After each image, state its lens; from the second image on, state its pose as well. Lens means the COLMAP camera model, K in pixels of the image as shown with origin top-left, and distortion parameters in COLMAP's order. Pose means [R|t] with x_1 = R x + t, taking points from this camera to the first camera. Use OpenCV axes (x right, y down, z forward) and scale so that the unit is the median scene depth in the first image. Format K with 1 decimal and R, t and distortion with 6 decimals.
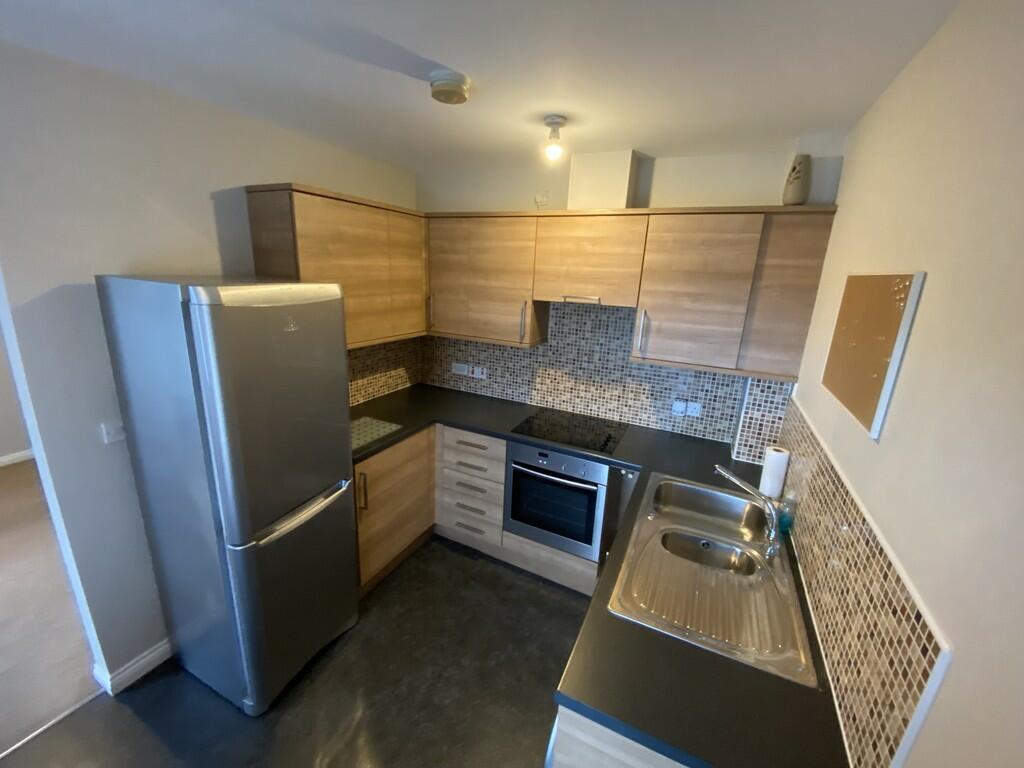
lens RADIAL K [[402.3, 0, 517.4], [0, 402.3, 377.3], [0, 0, 1]] dist [0.001868, -0.000393]
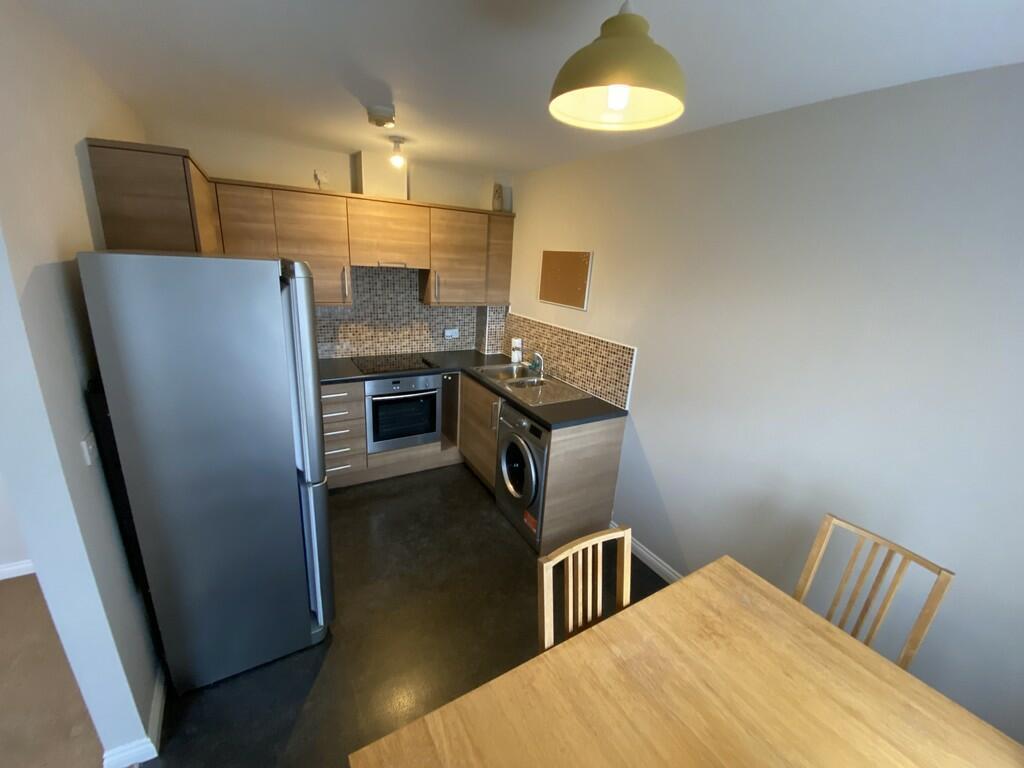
lens RADIAL K [[402.3, 0, 517.4], [0, 402.3, 377.3], [0, 0, 1]] dist [0.001868, -0.000393]
pose [[0.557467, -0.251850, 0.791076, -0.786349], [0.172384, 0.967223, 0.186451, -0.006361], [-0.812105, 0.032428, 0.582610, -0.124378]]
